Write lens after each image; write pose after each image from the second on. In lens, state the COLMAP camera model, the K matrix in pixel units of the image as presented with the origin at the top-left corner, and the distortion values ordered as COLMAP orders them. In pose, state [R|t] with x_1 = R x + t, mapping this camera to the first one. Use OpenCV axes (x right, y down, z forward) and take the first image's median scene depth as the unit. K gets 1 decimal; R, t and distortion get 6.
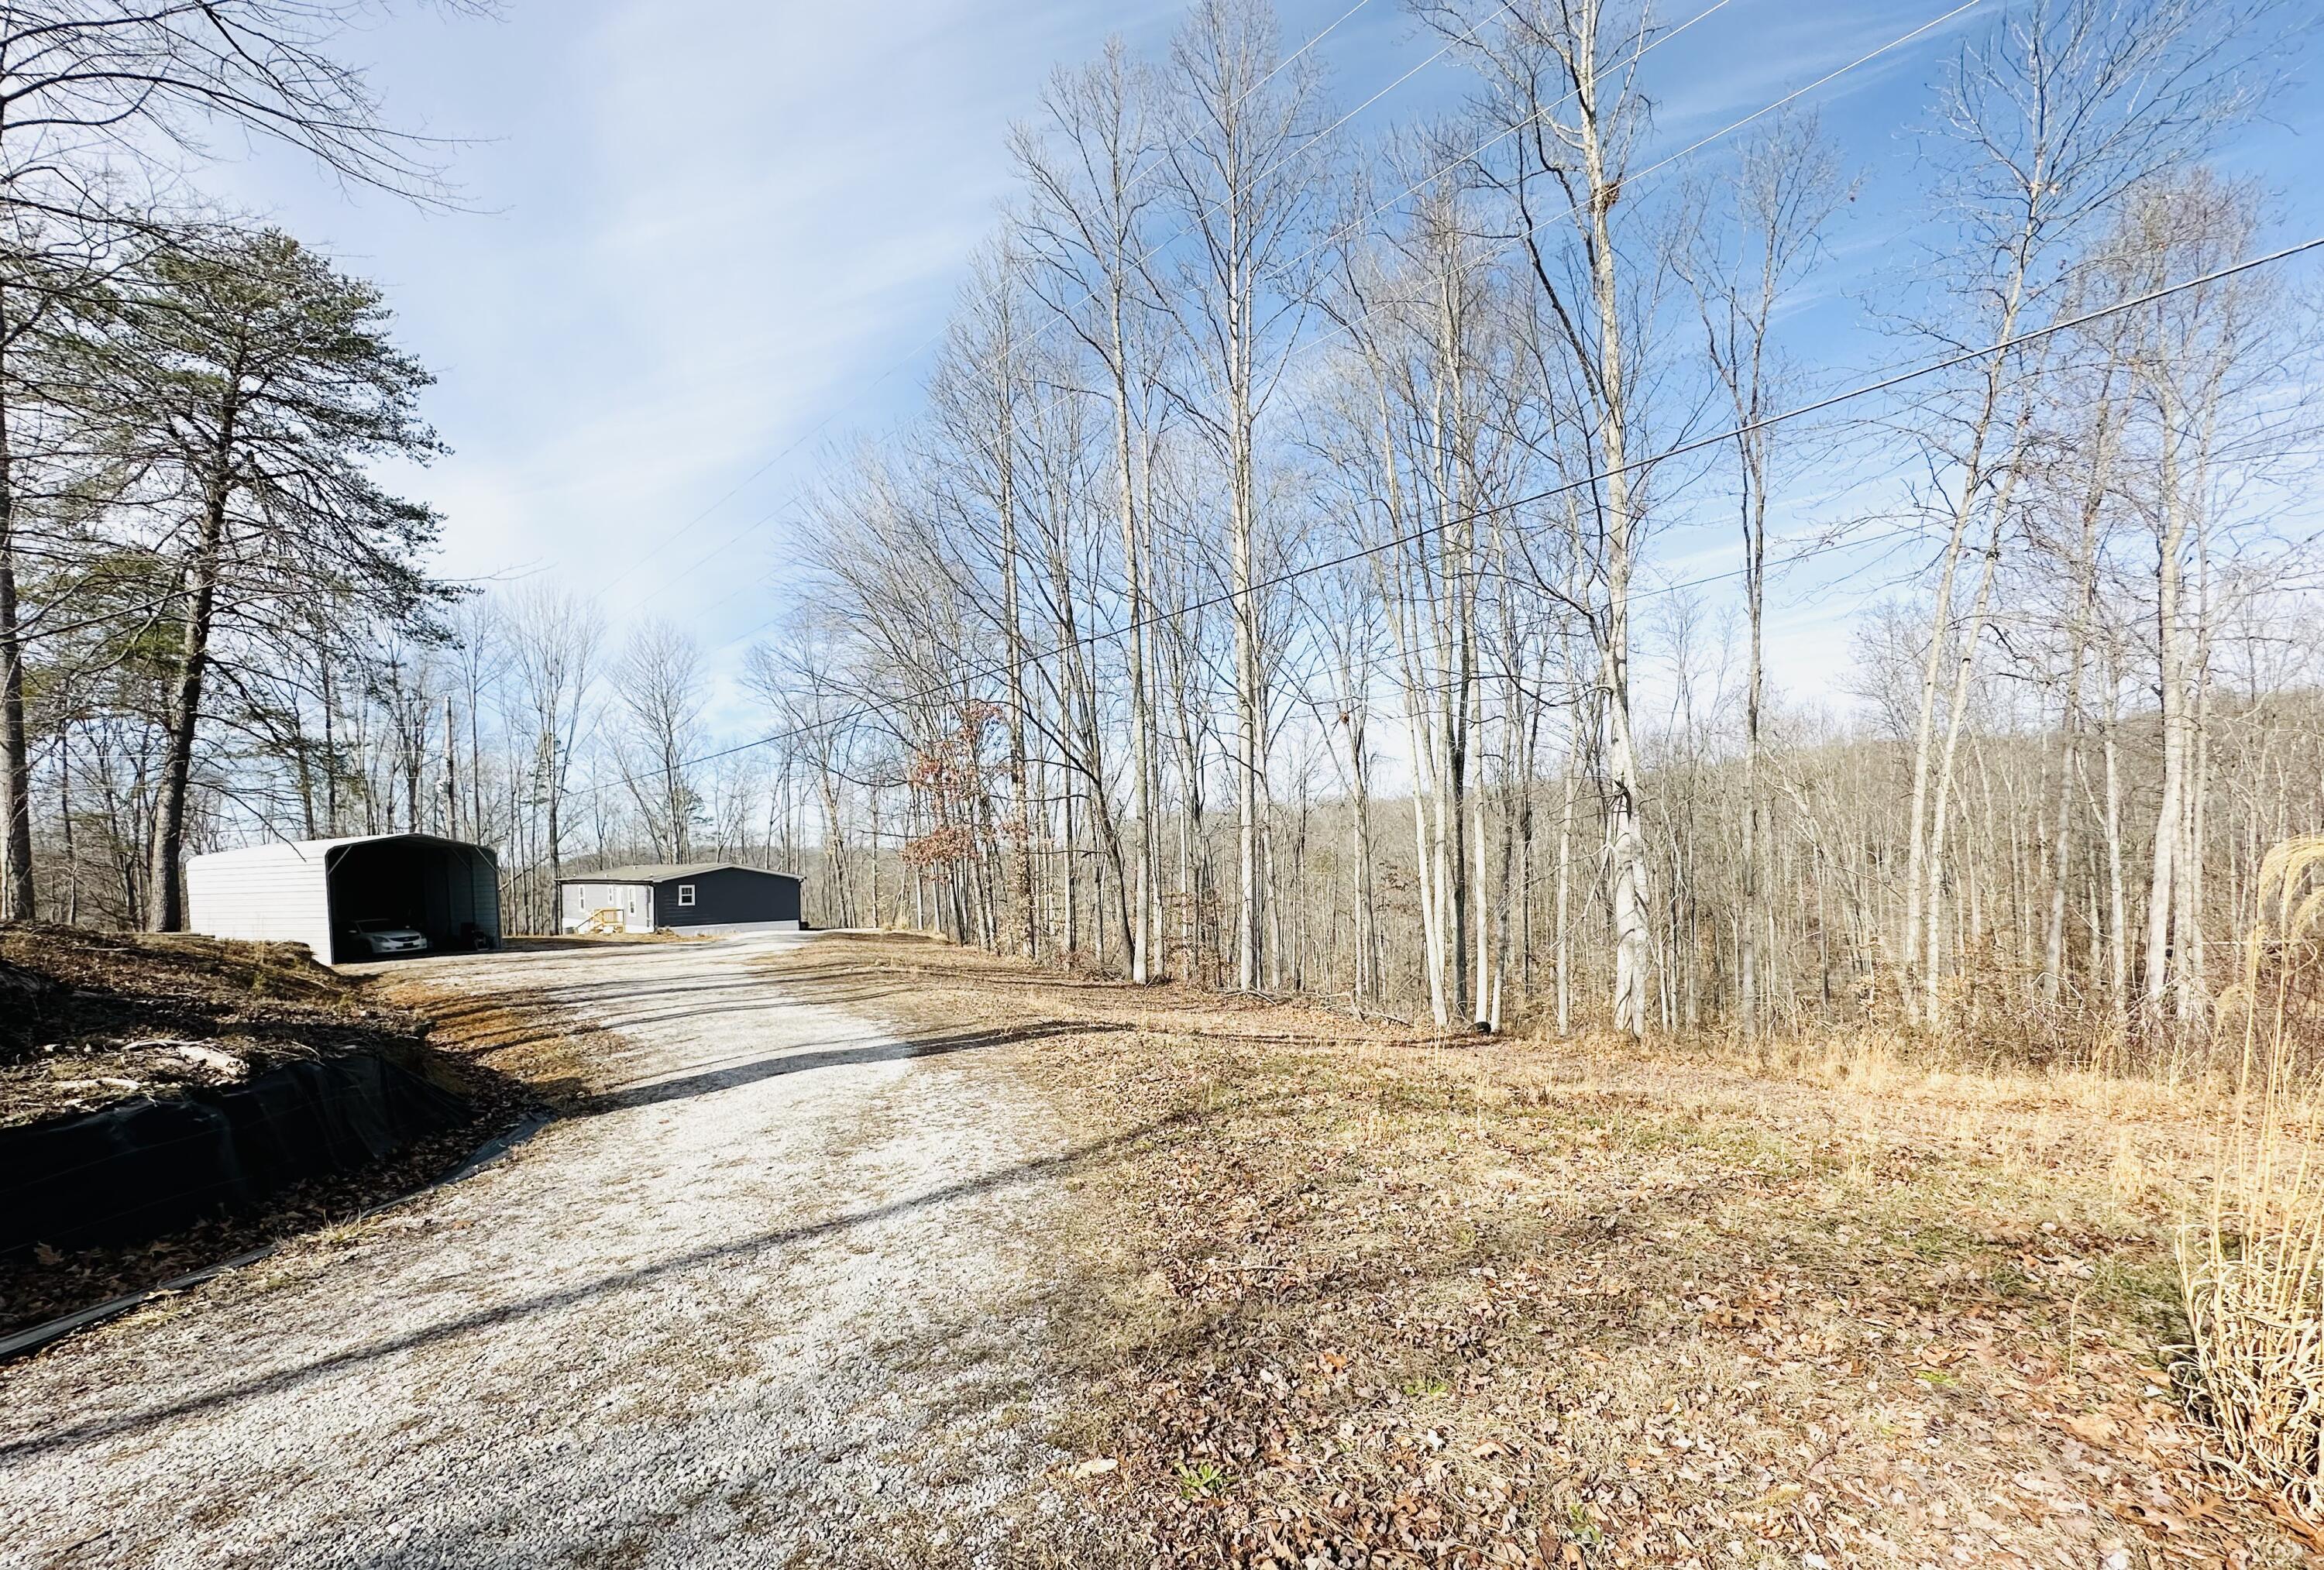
lens RADIAL K [[925.3, 0, 1163.3], [0, 925.3, 868.5], [0, 0, 1]] dist [-0.003835, 0.000605]
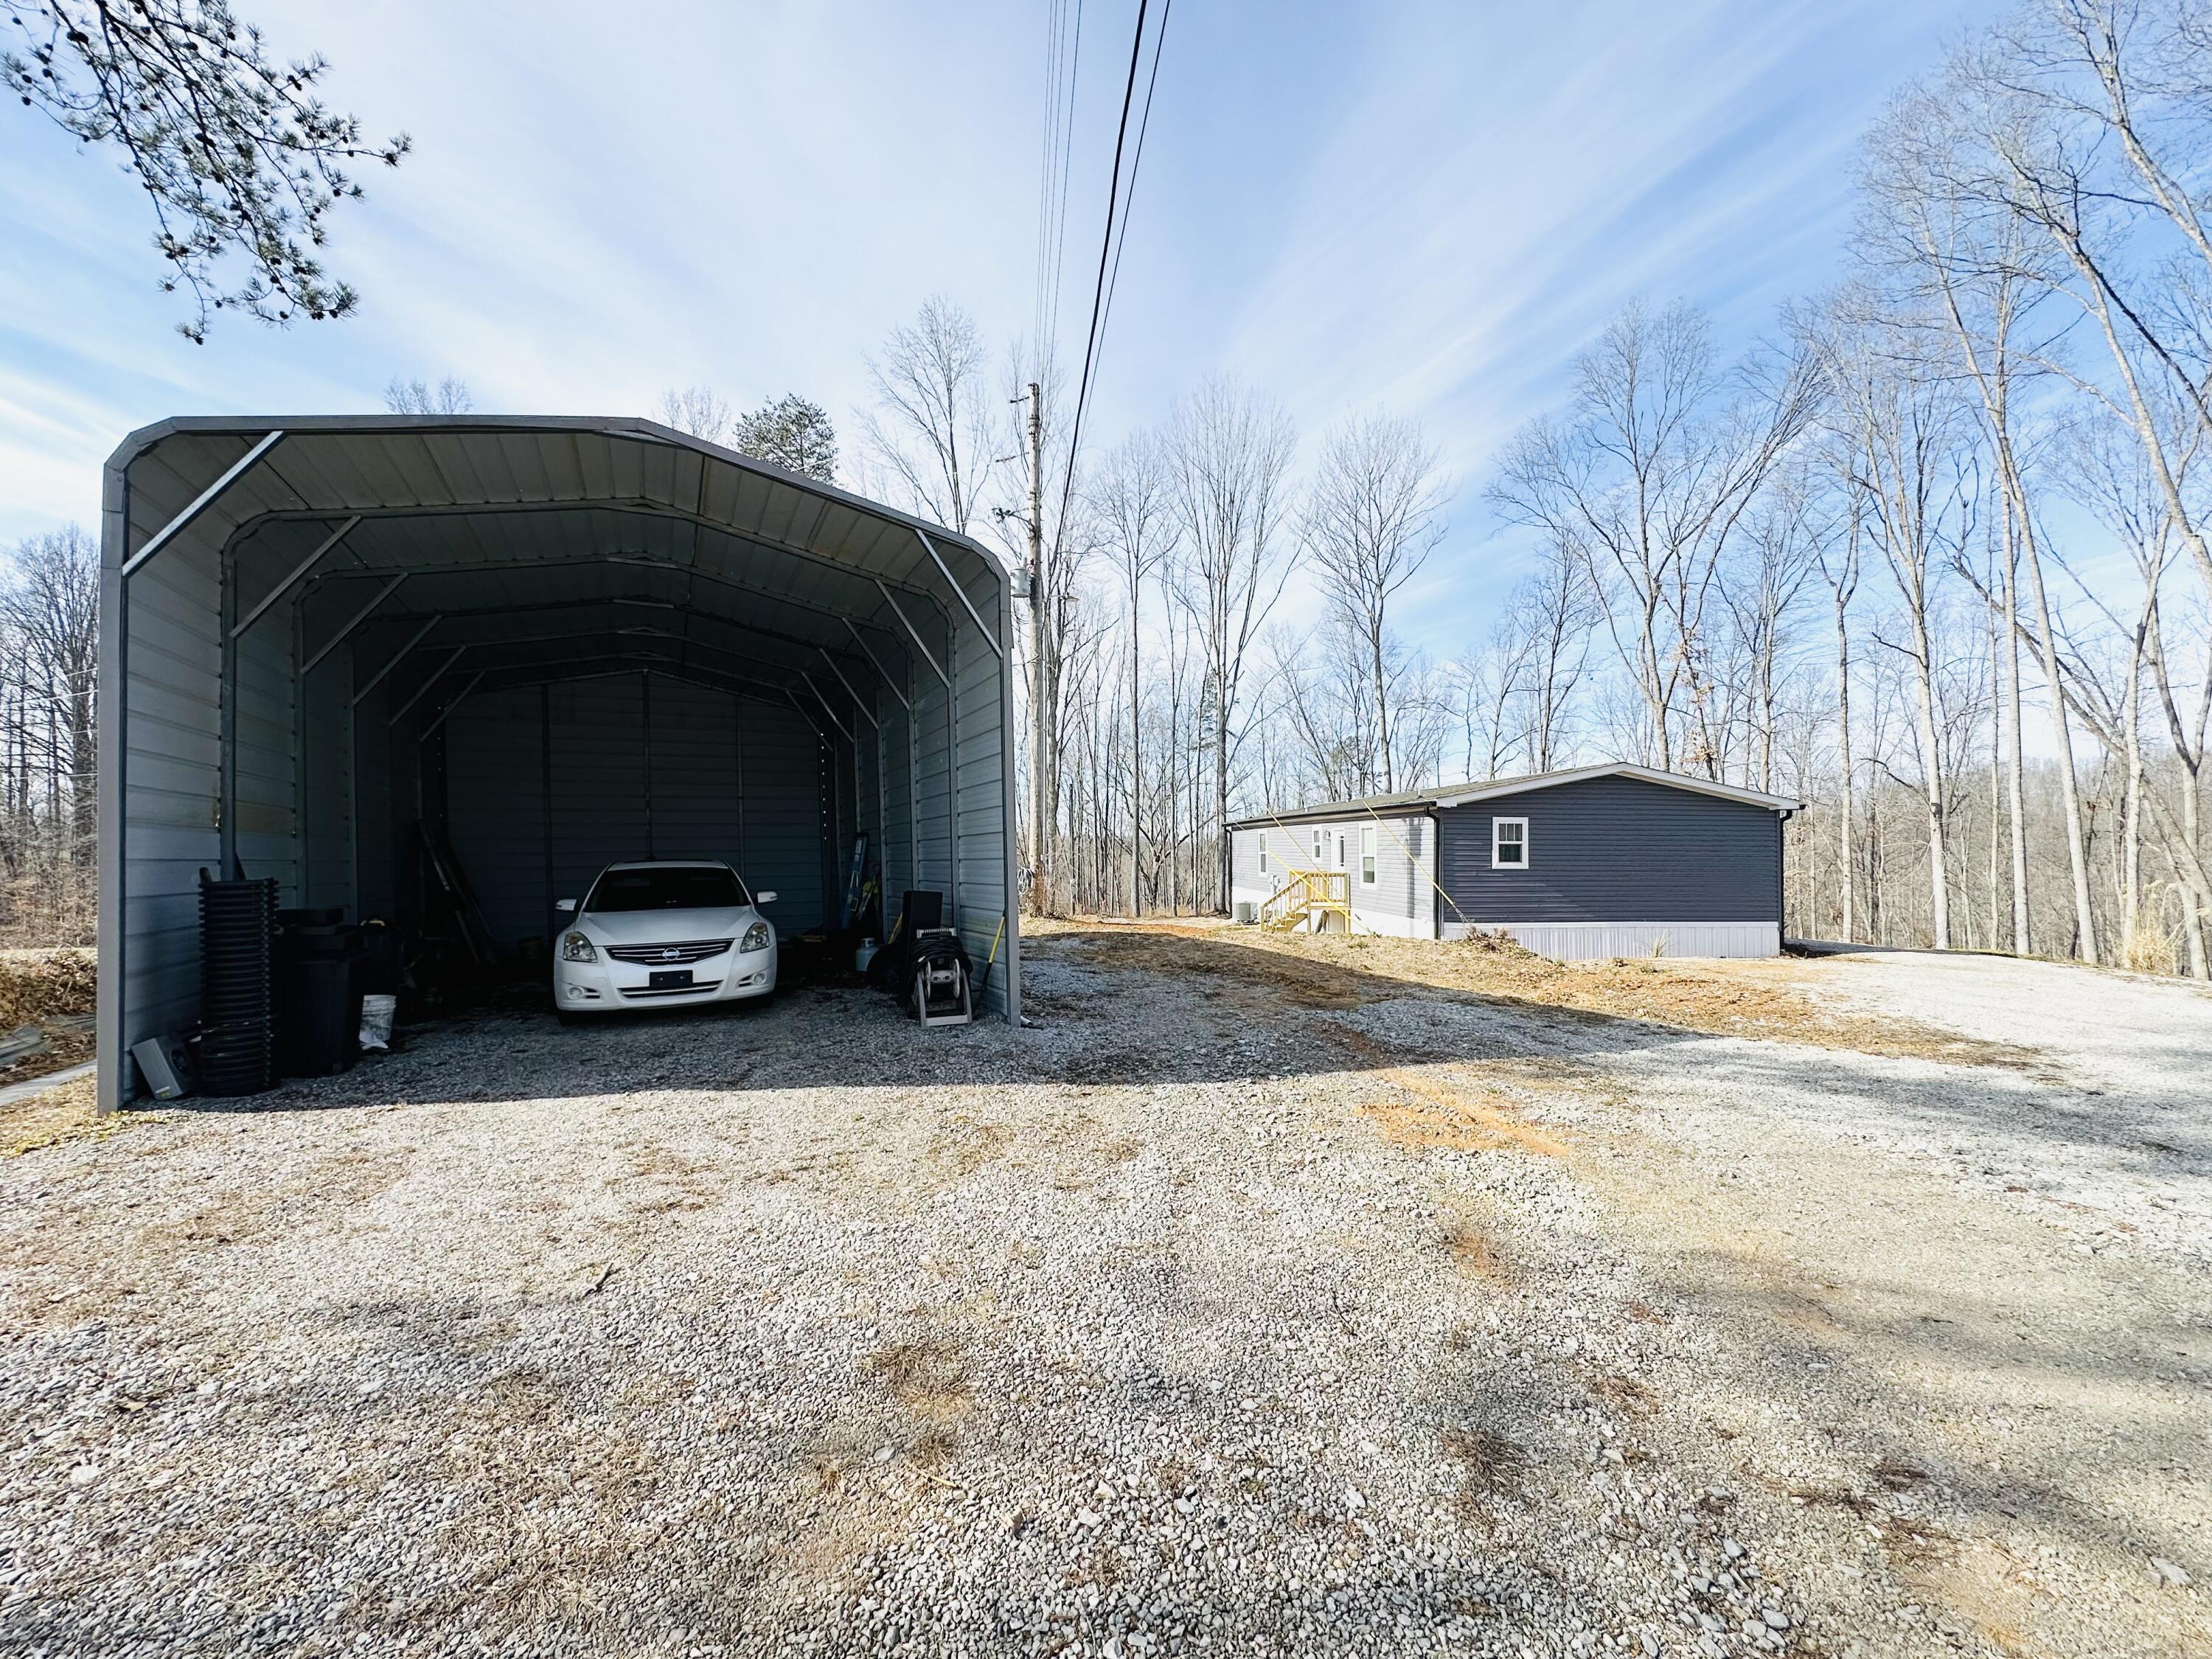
lens RADIAL K [[880.1, 0, 1102.1], [0, 880.1, 835.7], [0, 0, 1]] dist [-0.003668, 0.000523]
pose [[0.754080, 0.007600, -0.656739, -1.123693], [-0.017572, 0.999809, -0.008606, 0.090047], [0.656548, 0.018030, 0.754069, 1.695078]]
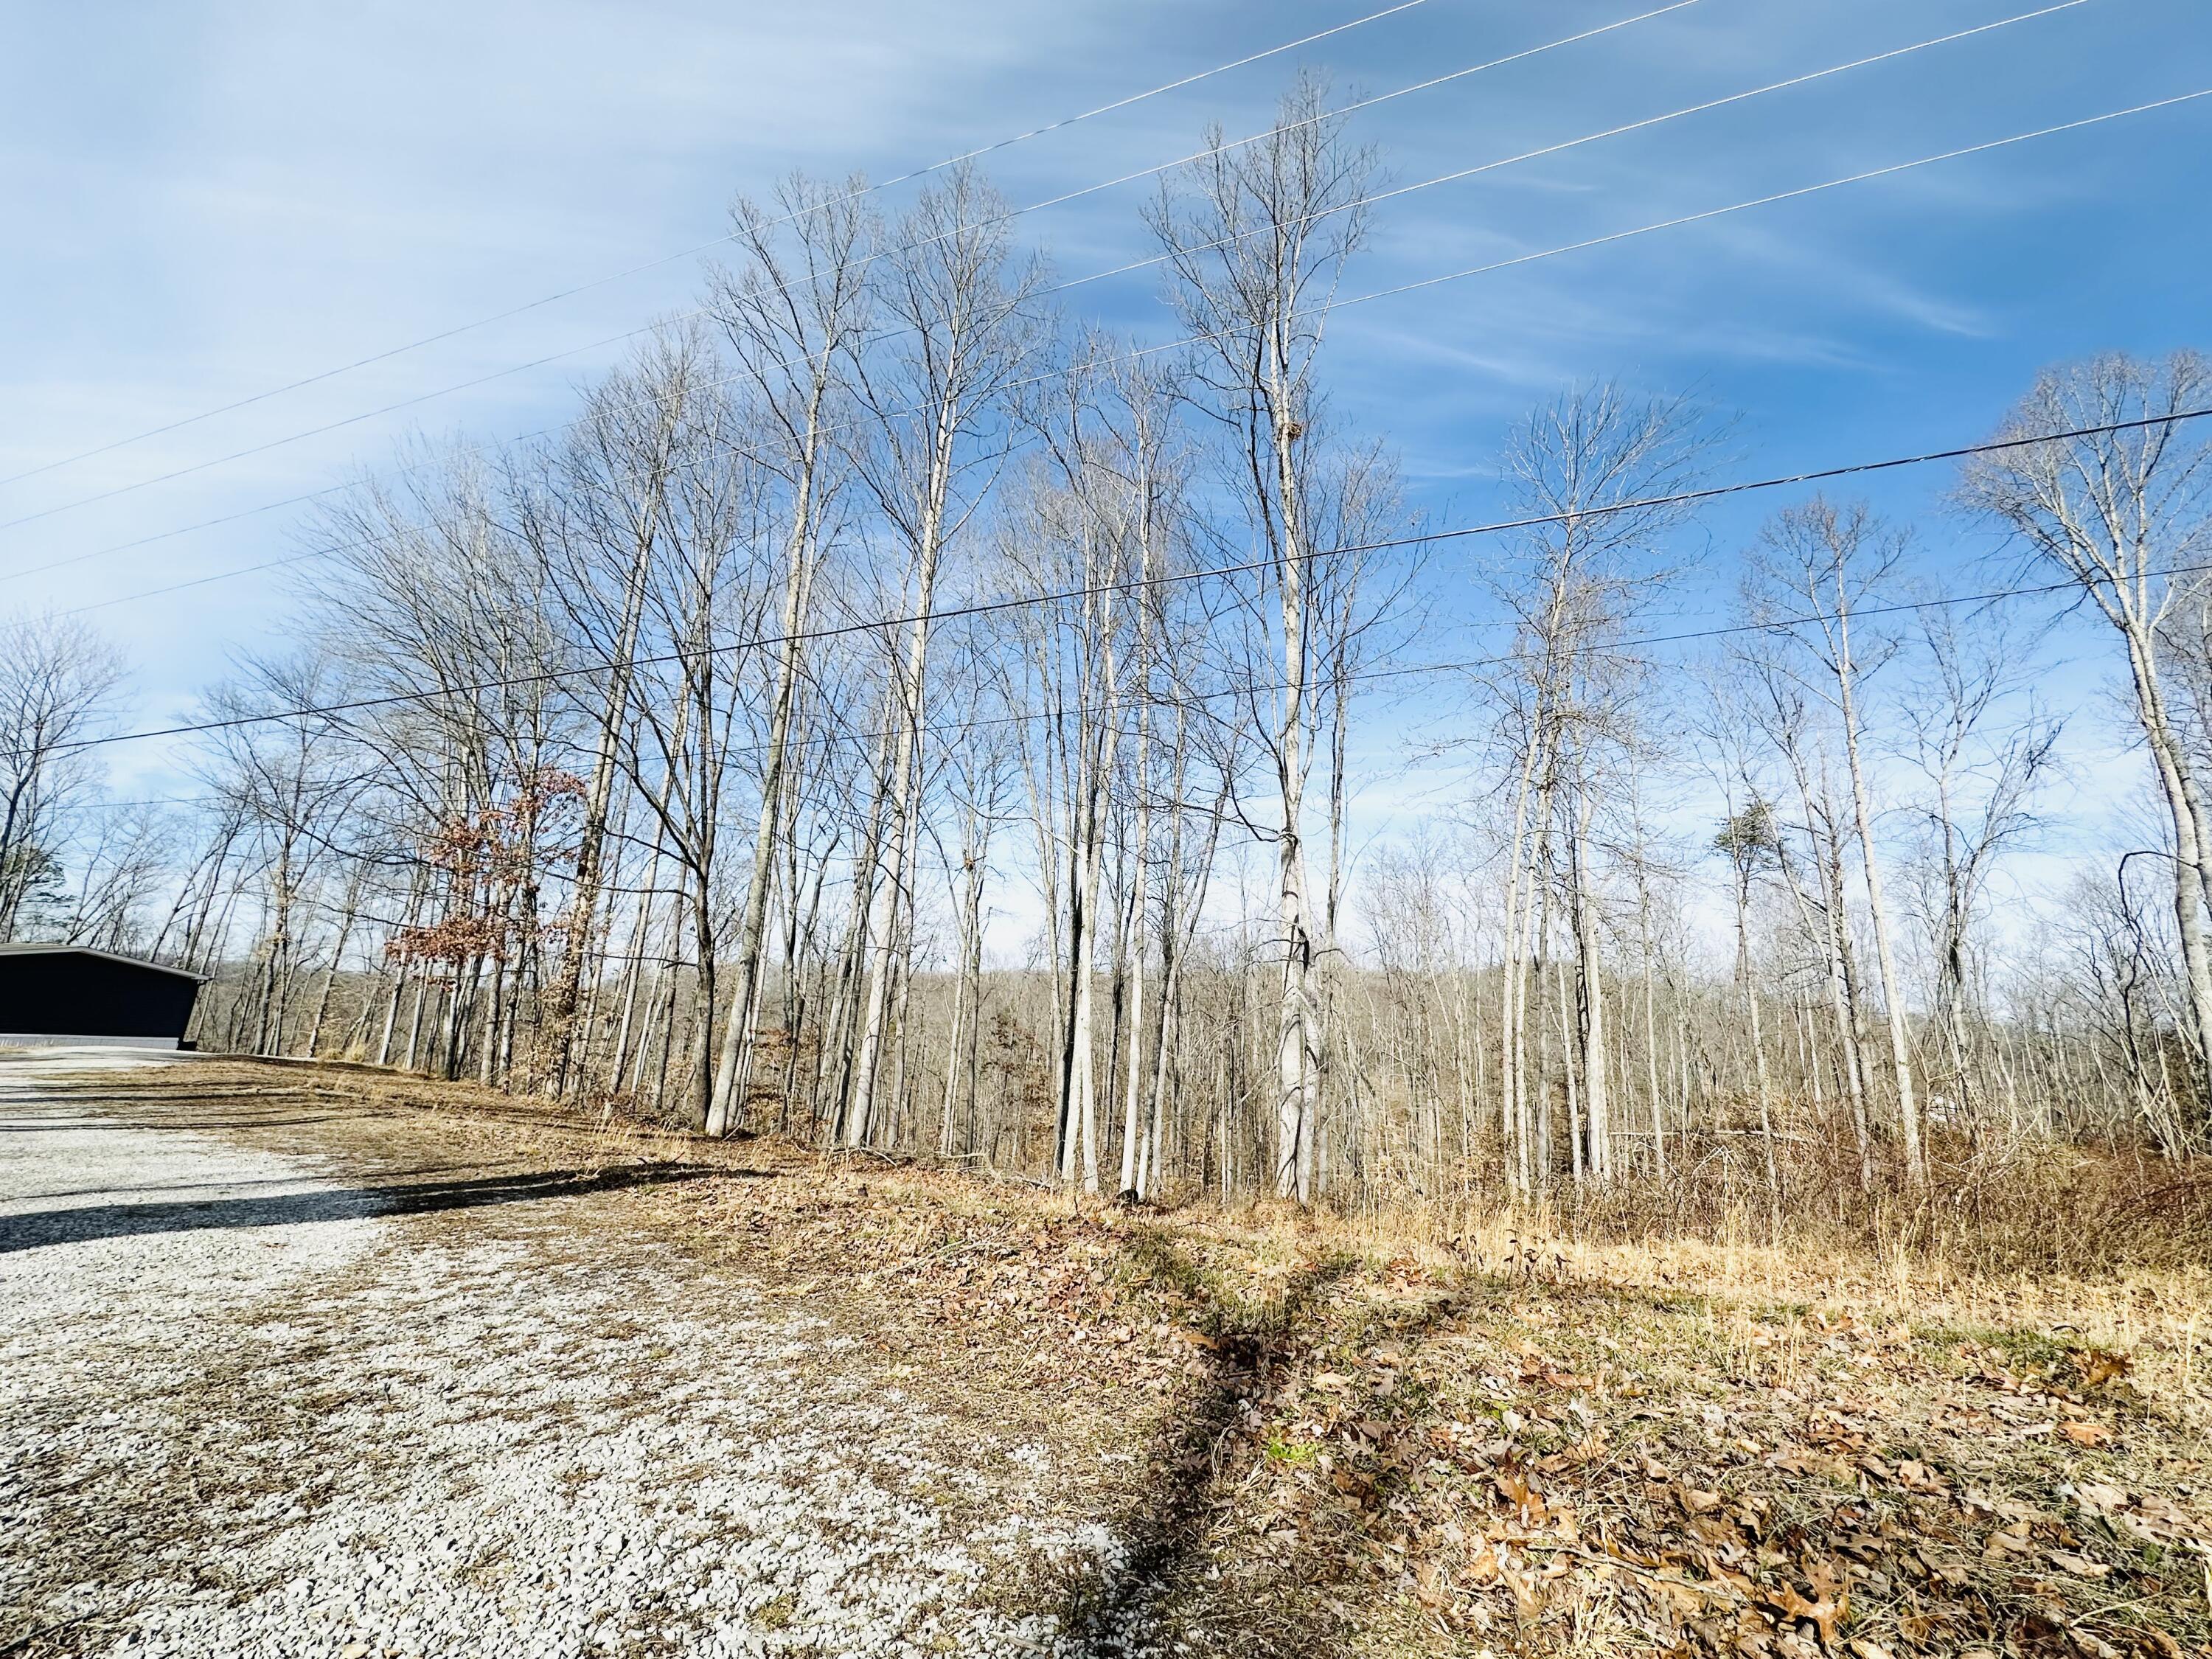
lens RADIAL K [[880.1, 0, 1104.9], [0, 880.1, 831.5], [0, 0, 1]] dist [-0.003668, 0.000523]
pose [[0.911173, 0.165360, 0.377386, -0.071959], [-0.073074, 0.966267, -0.246959, 0.051485], [-0.405493, 0.197445, 0.892520, 0.216283]]
